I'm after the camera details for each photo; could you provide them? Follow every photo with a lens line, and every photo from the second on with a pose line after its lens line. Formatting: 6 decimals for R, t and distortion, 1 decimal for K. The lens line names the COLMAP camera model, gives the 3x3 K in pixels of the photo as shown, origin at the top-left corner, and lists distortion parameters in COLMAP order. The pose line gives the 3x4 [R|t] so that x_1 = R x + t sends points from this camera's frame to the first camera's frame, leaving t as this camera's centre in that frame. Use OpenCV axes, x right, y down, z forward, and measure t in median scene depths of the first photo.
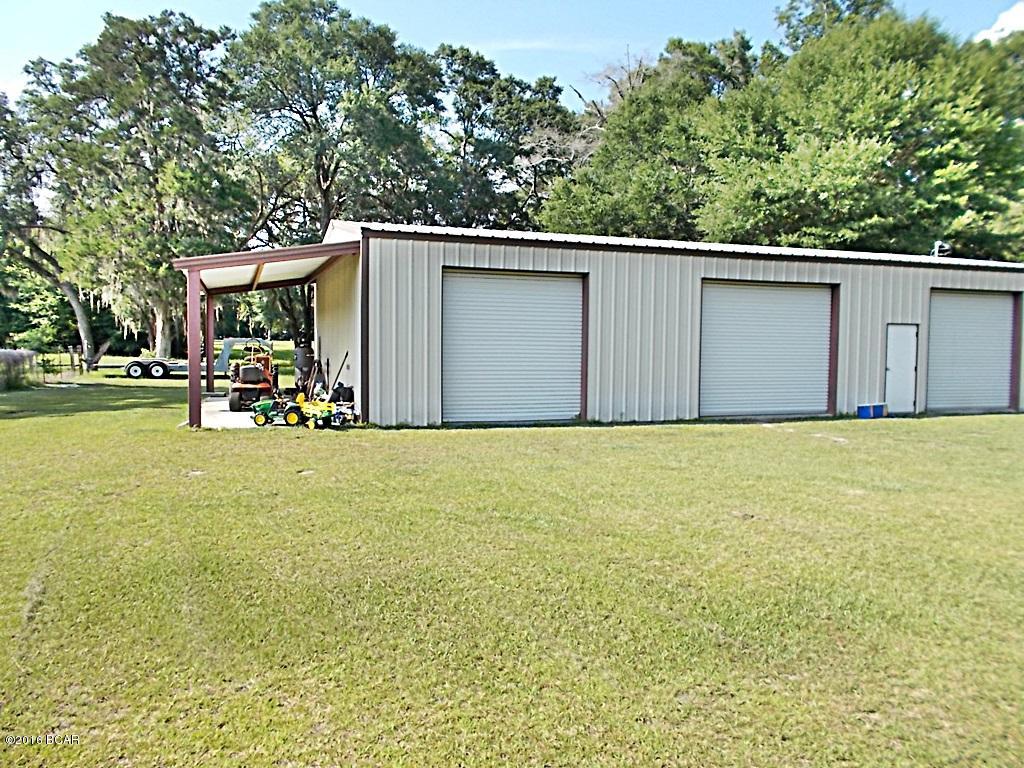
lens RADIAL K [[876.8, 0, 512.0], [0, 876.8, 384.0], [0, 0, 1]] dist [0.009588, 0.001234]
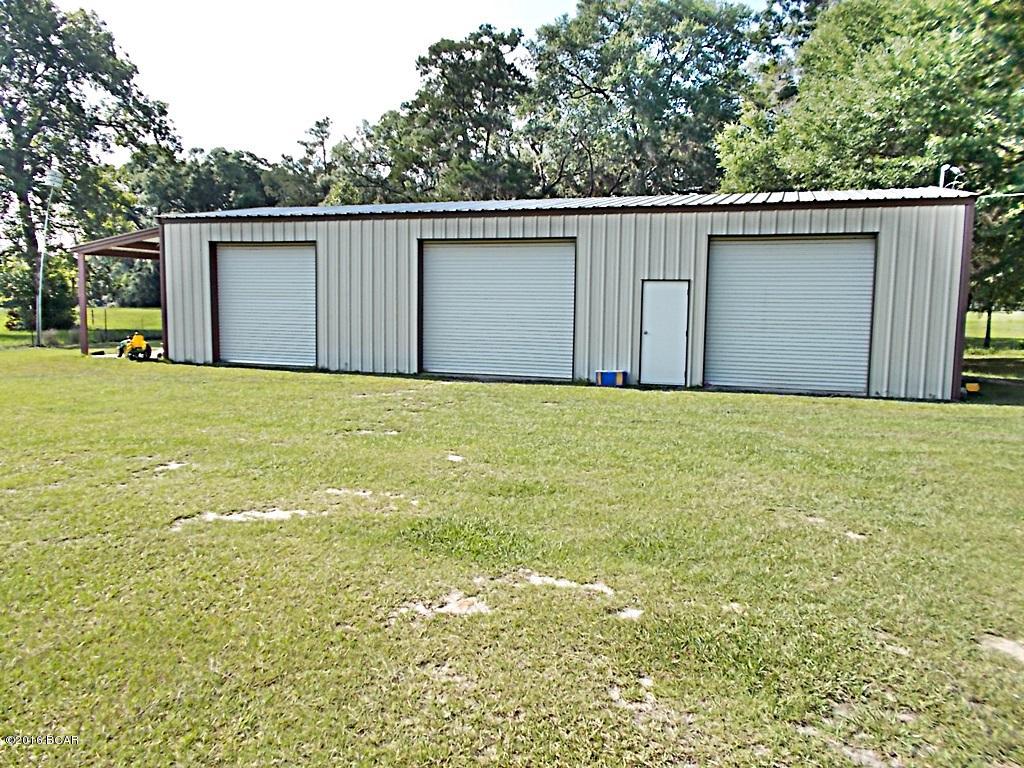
lens RADIAL K [[778.0, 0, 512.0], [0, 778.0, 384.0], [0, 0, 1]] dist [0.002343, -0.007319]
pose [[0.755145, 0.066266, -0.652200, 0.822310], [-0.037450, 0.997614, 0.058001, -0.005635], [0.654487, -0.019374, 0.755825, 0.329358]]
